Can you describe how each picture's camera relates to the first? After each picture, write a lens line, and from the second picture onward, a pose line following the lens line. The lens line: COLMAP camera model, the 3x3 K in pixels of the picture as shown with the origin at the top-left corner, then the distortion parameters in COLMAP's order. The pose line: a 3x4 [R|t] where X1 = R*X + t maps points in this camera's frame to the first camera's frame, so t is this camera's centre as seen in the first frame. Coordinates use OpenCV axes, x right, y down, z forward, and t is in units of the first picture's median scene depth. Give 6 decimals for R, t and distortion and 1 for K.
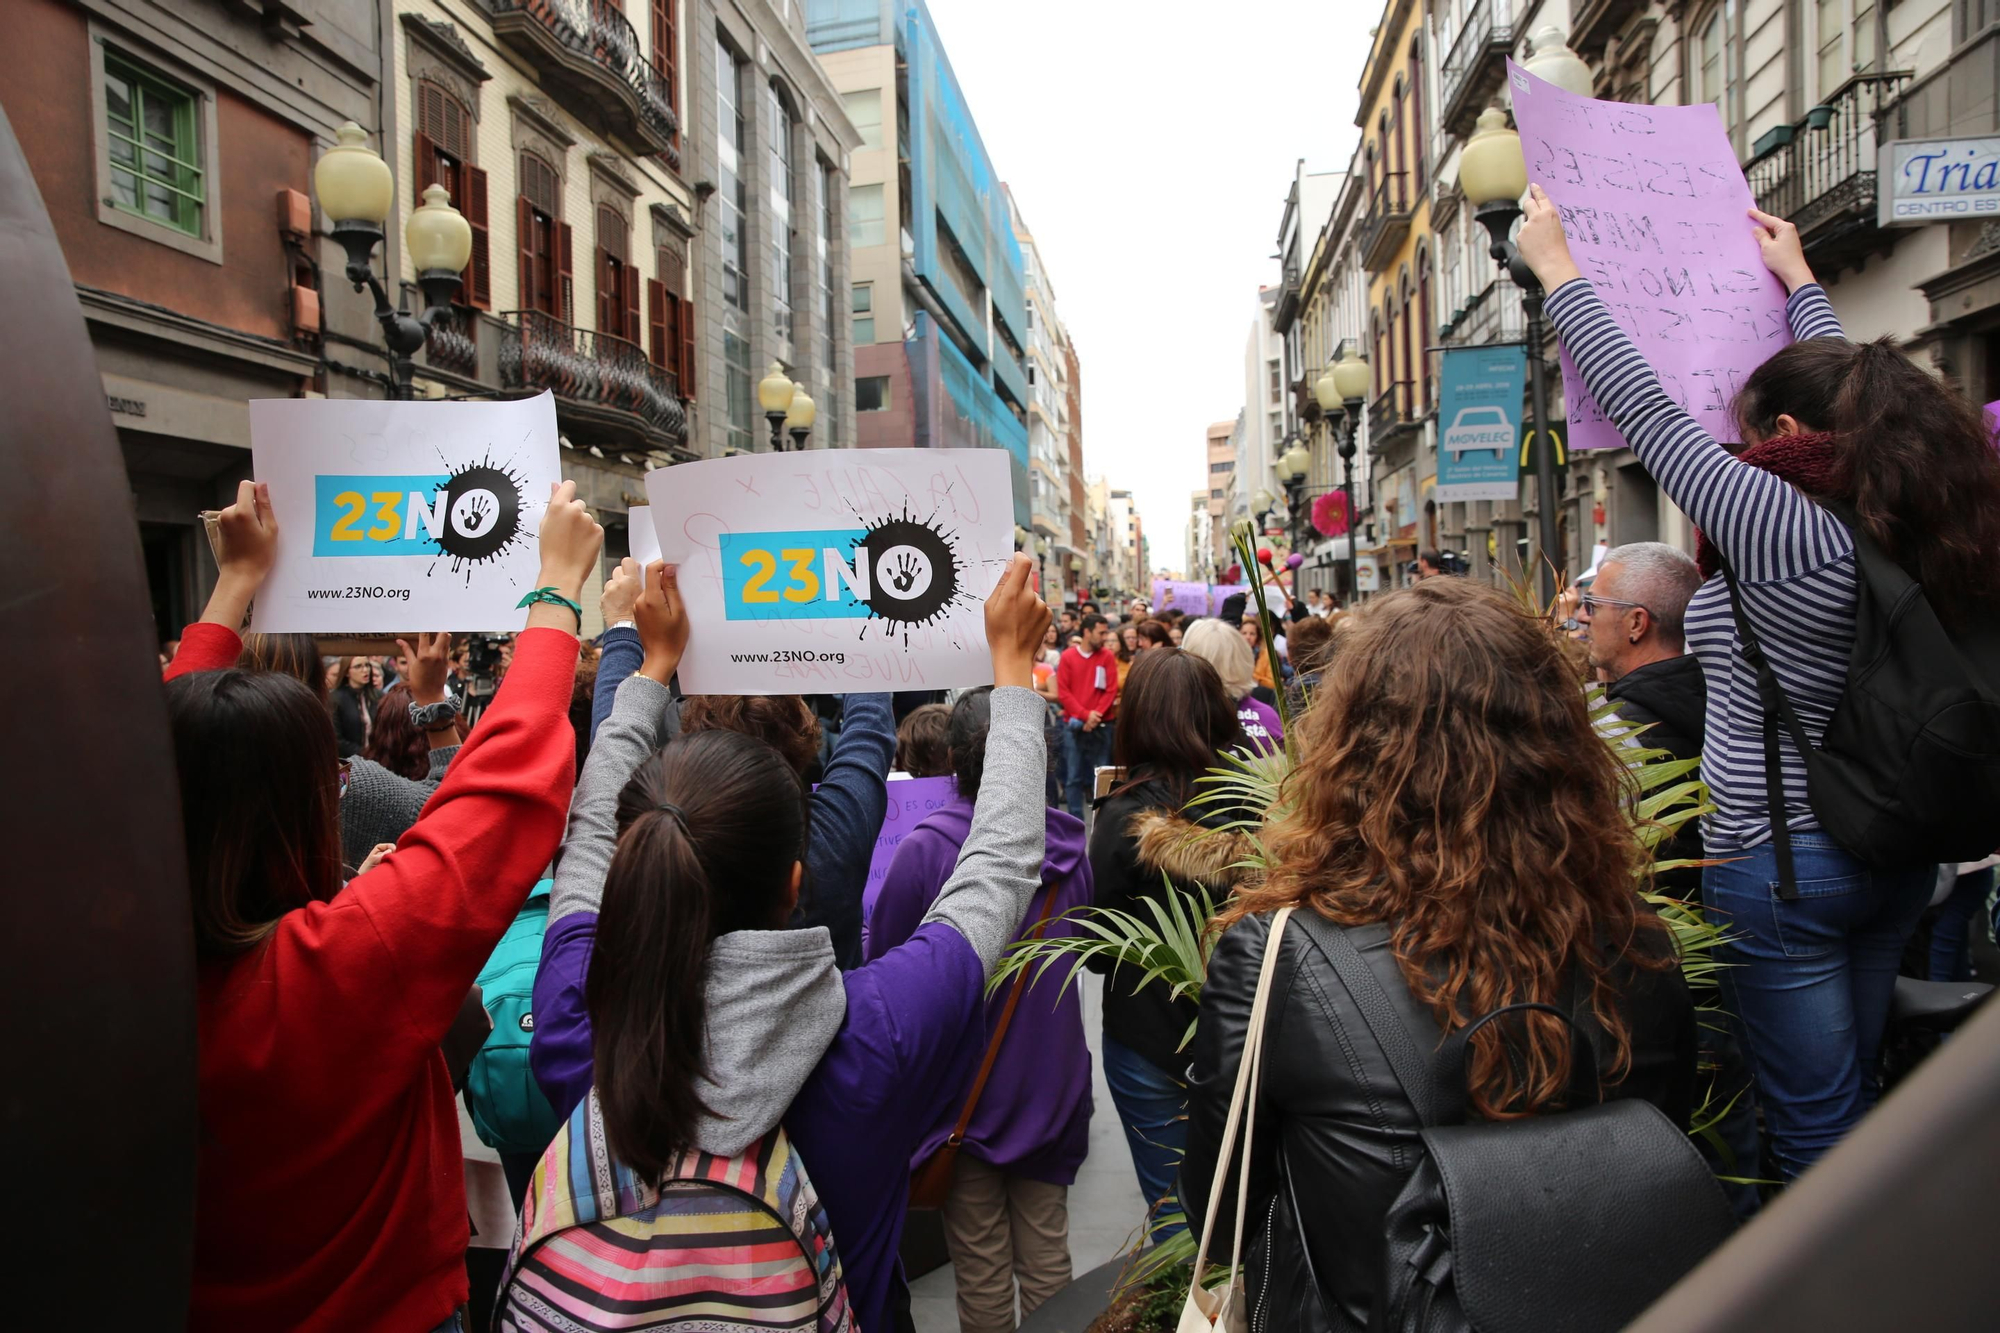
lens RADIAL K [[1379.8, 0, 998.3], [0, 1379.8, 666.6], [0, 0, 1]] dist [-0.098506, 0.073860]
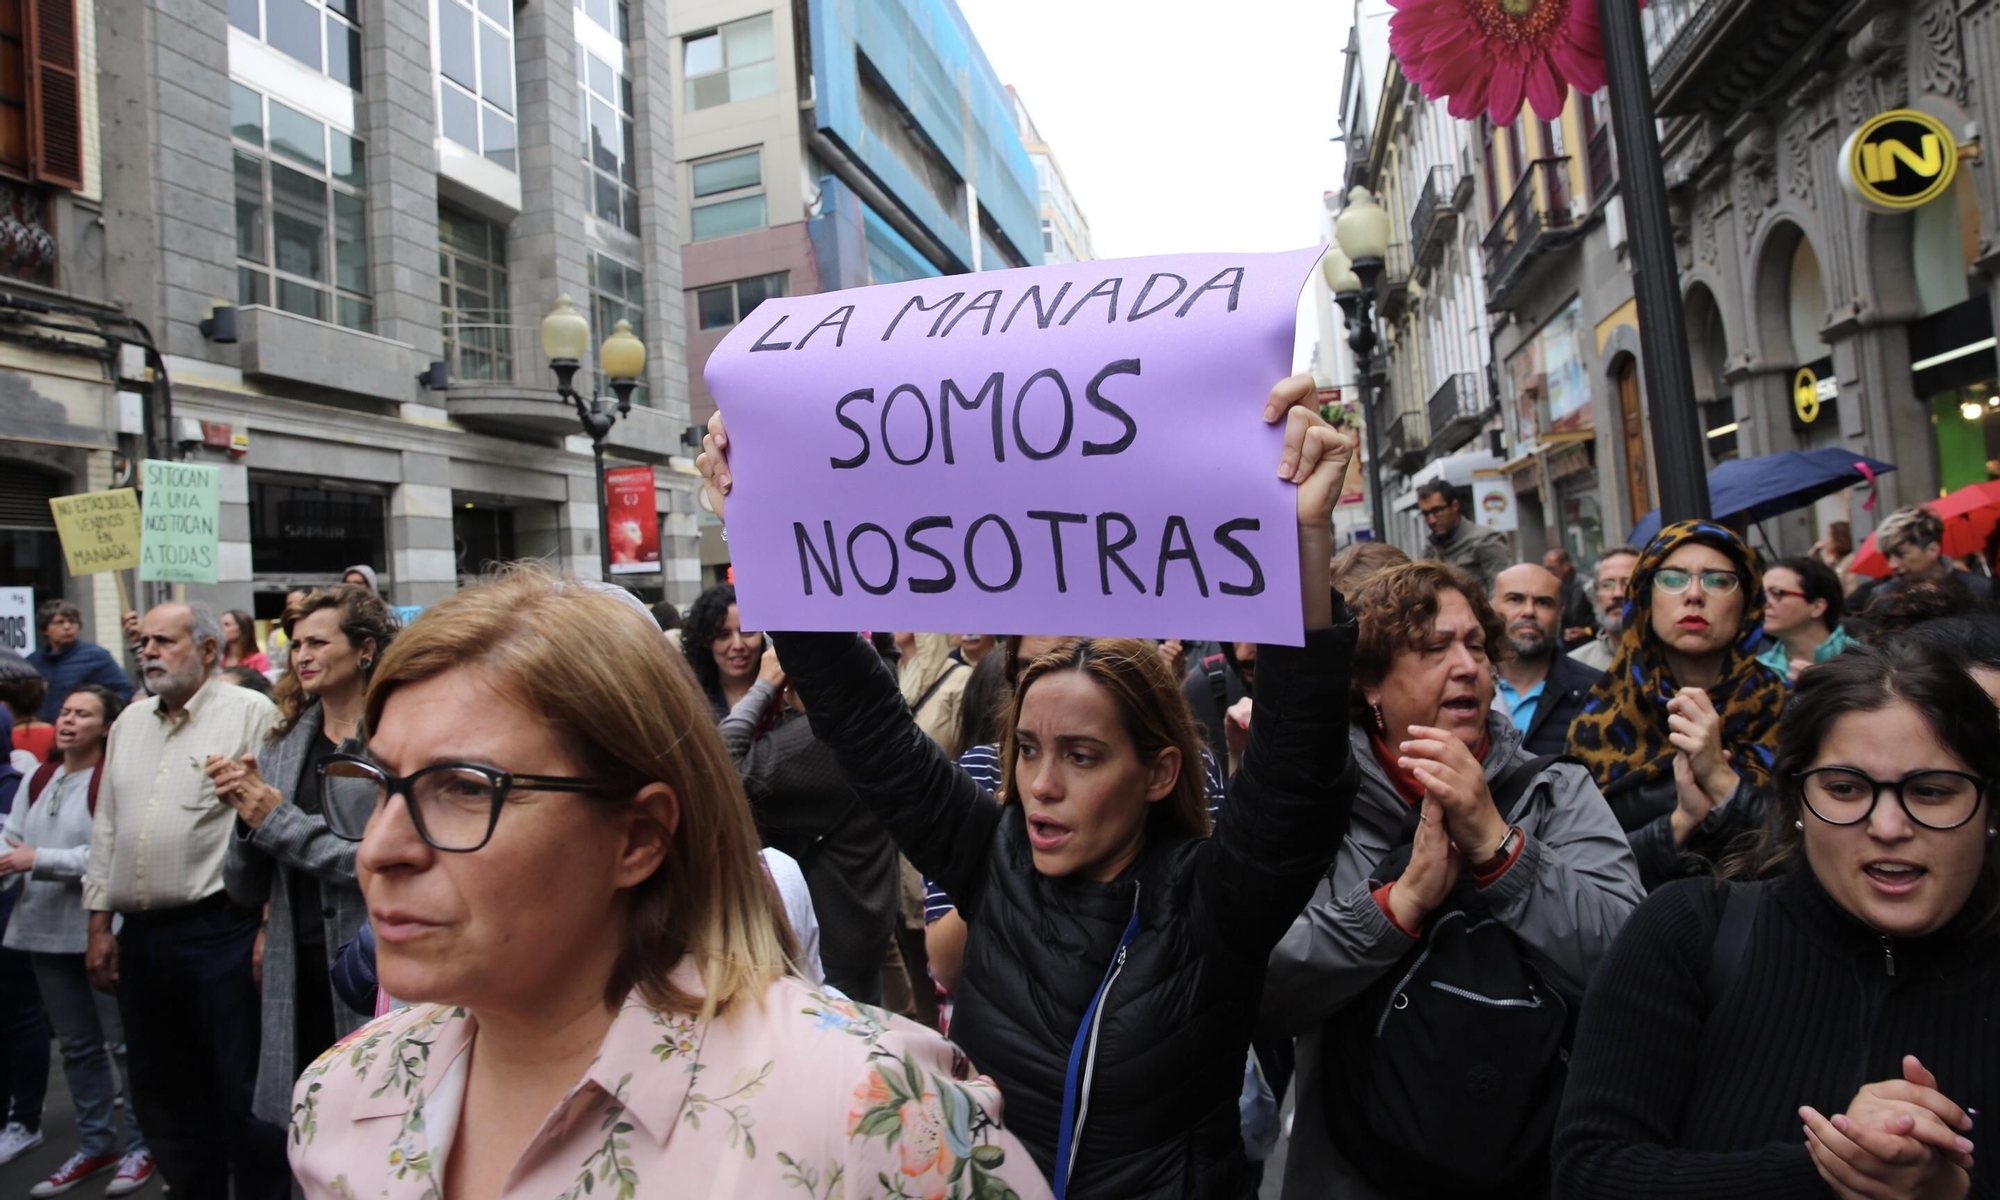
lens RADIAL K [[1347.1, 0, 982.3], [0, 1347.1, 517.7], [0, 0, 1]] dist [-0.048400, -0.000514]
pose [[0.995142, -0.051536, -0.083883, 0.073597], [0.043458, 0.994487, -0.095430, -0.011388], [0.088338, 0.091321, 0.991896, 0.324713]]
